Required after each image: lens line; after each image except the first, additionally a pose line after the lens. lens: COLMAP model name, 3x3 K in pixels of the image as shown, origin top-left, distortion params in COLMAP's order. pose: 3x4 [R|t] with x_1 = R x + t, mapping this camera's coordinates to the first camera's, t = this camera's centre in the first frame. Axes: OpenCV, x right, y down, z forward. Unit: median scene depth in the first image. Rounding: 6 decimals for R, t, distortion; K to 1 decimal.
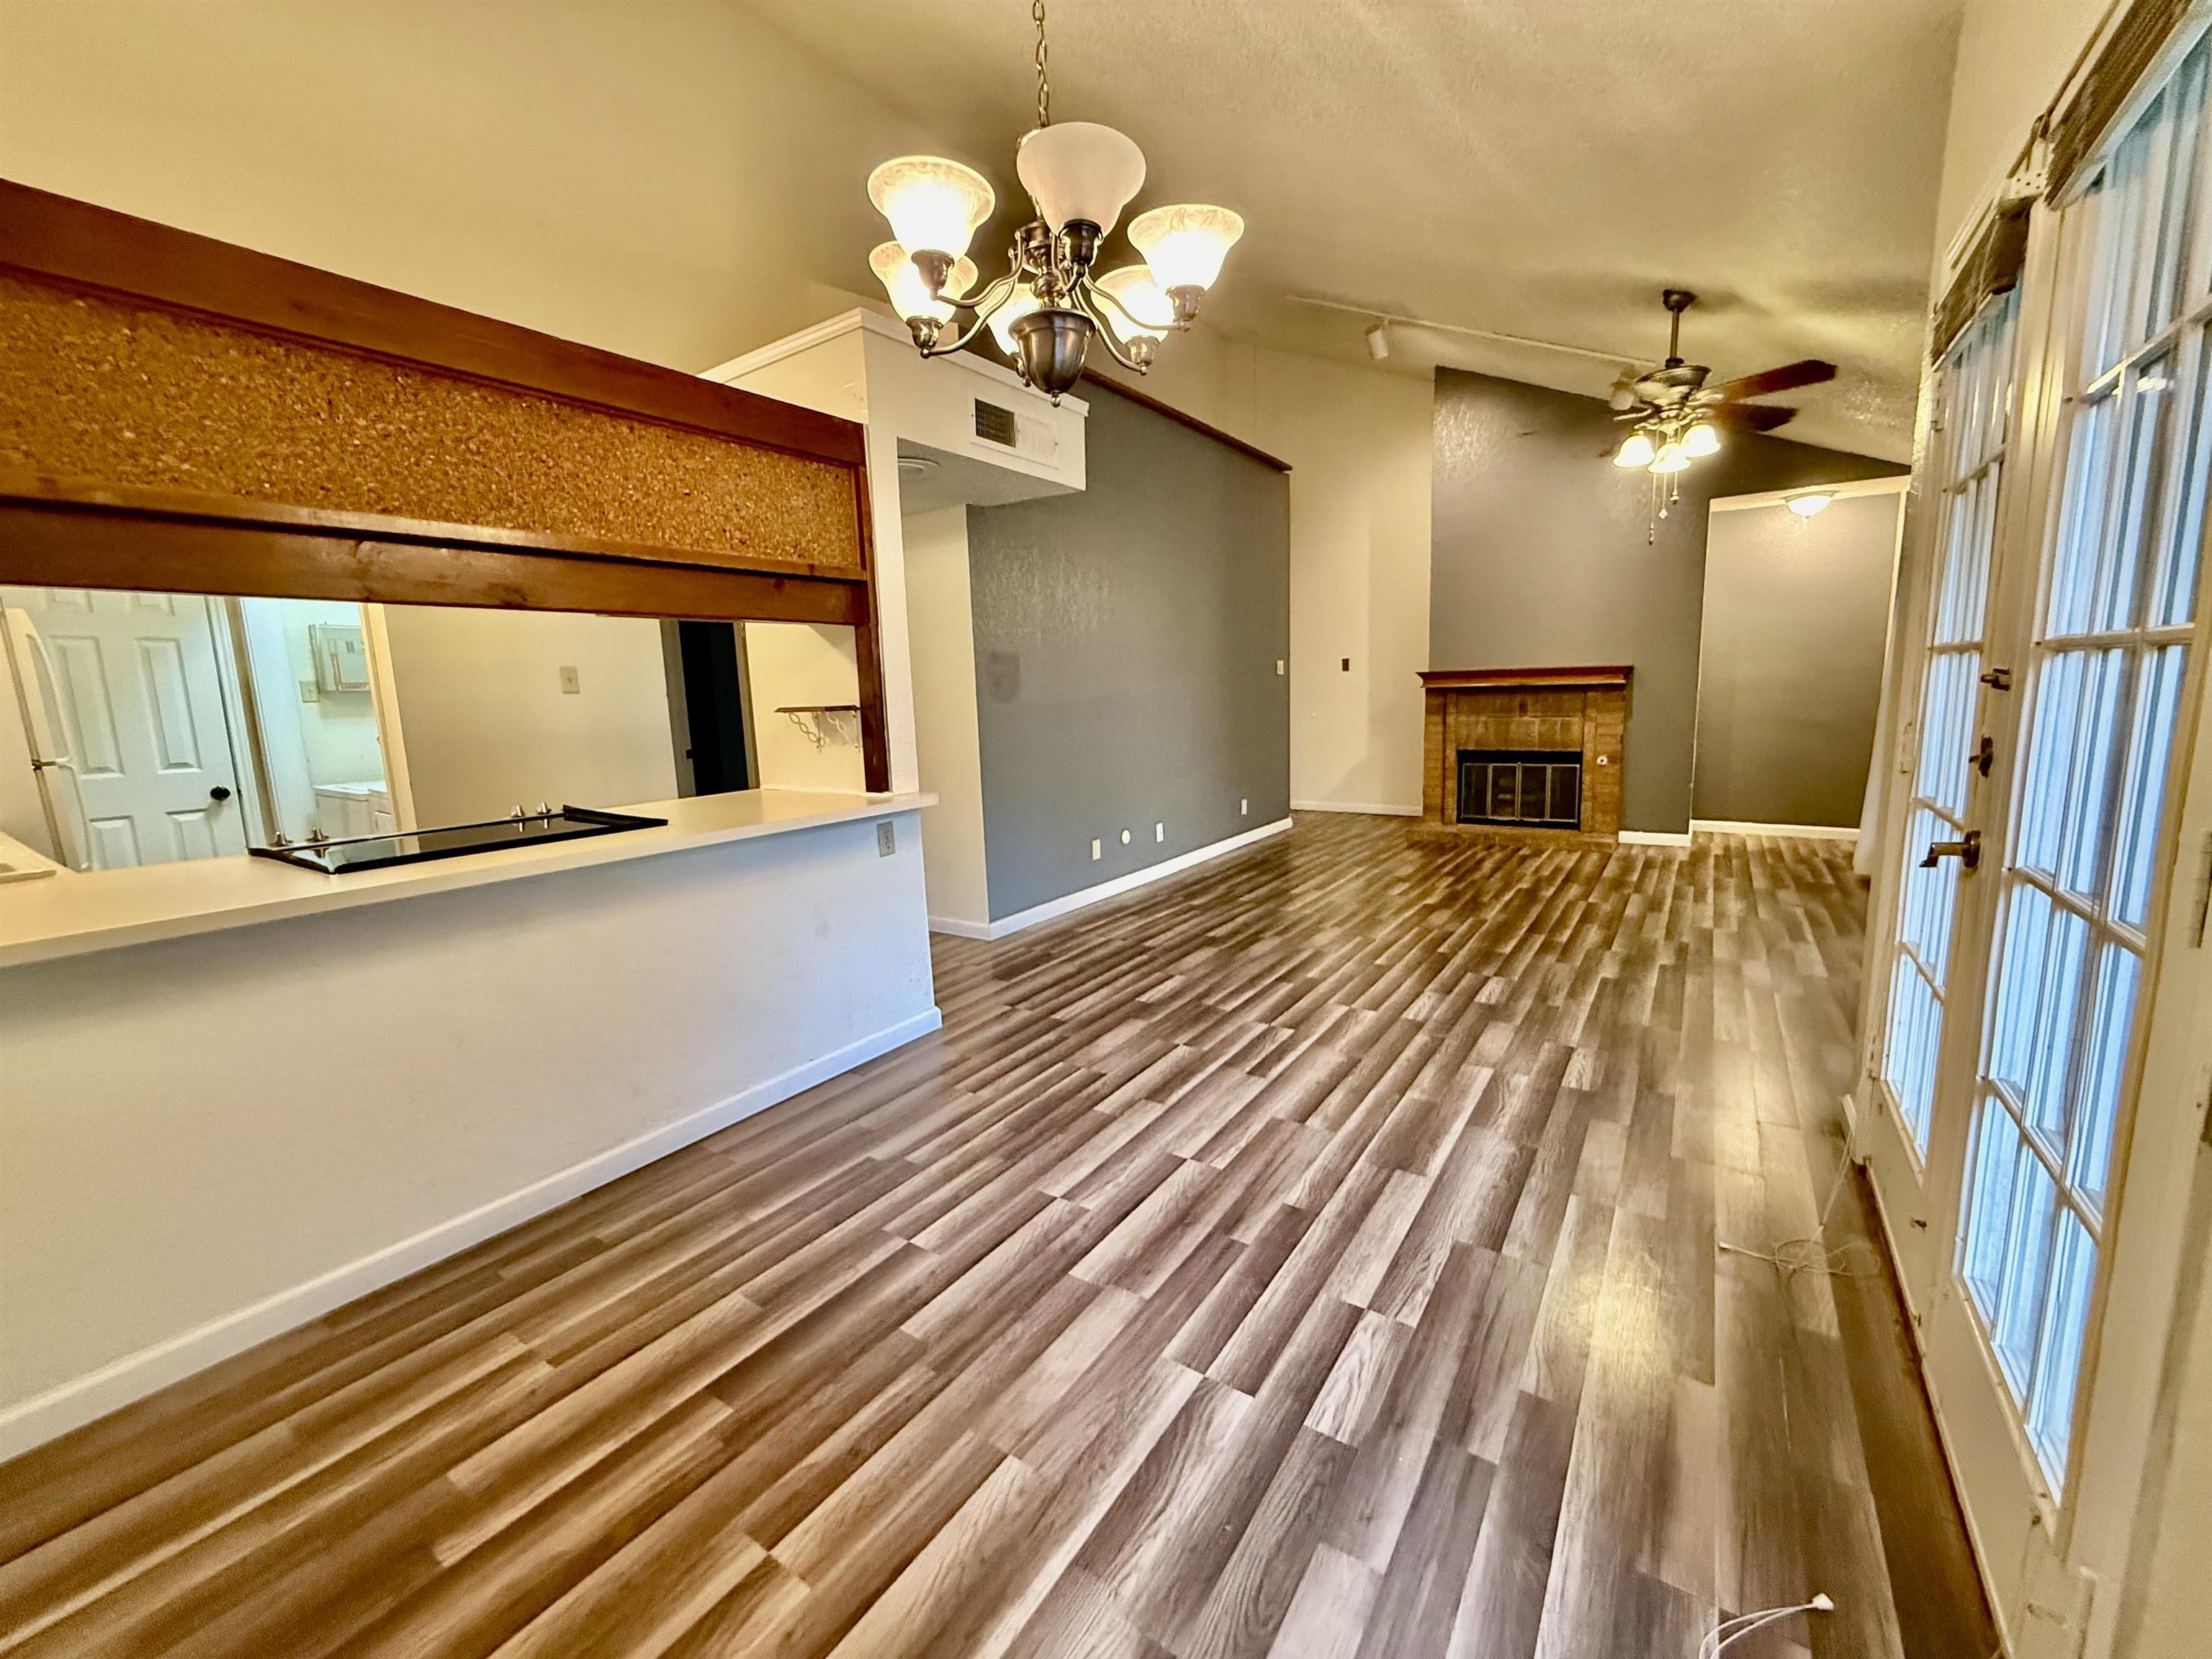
lens RADIAL K [[881.0, 0, 1103.6], [0, 881.0, 822.4], [0, 0, 1]] dist [-0.000049, 0.000384]
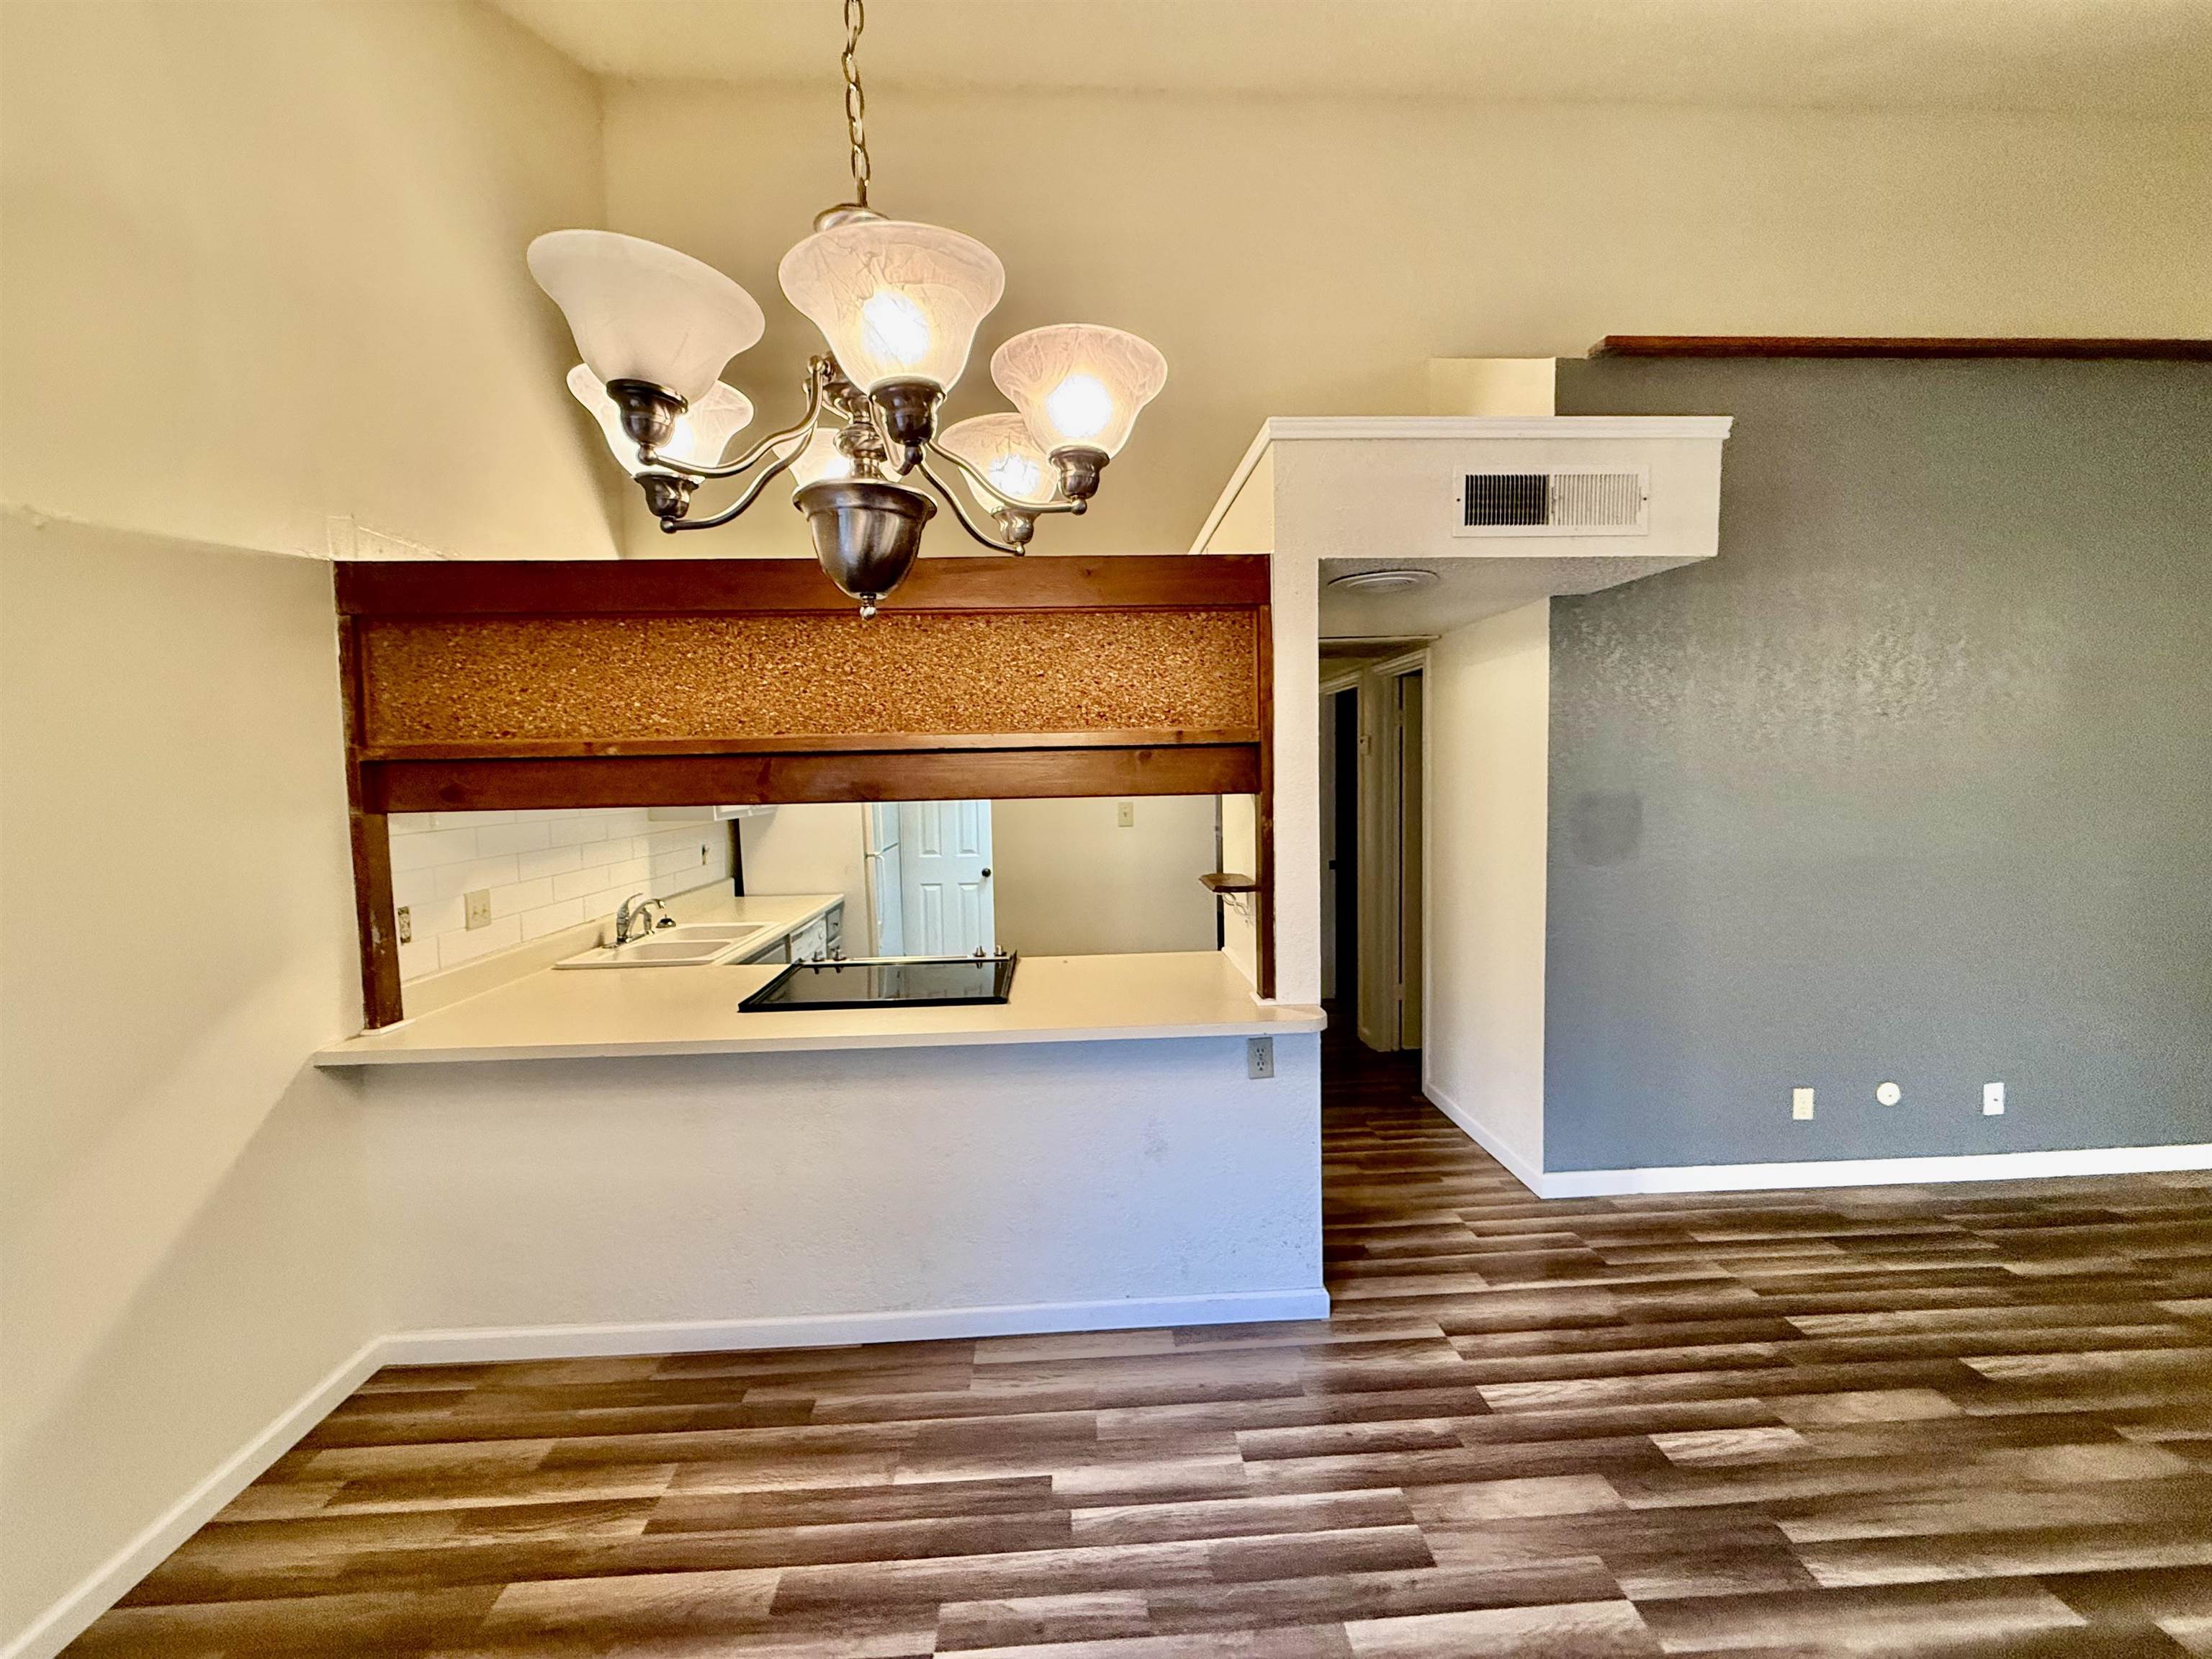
lens RADIAL K [[881.0, 0, 1100.9], [0, 881.0, 826.3], [0, 0, 1]] dist [-0.000049, 0.000384]
pose [[0.606058, 0.074391, -0.791934, 0.236709], [-0.120098, 0.992761, 0.001346, -0.146025], [0.786302, 0.094294, 0.610605, 0.319743]]
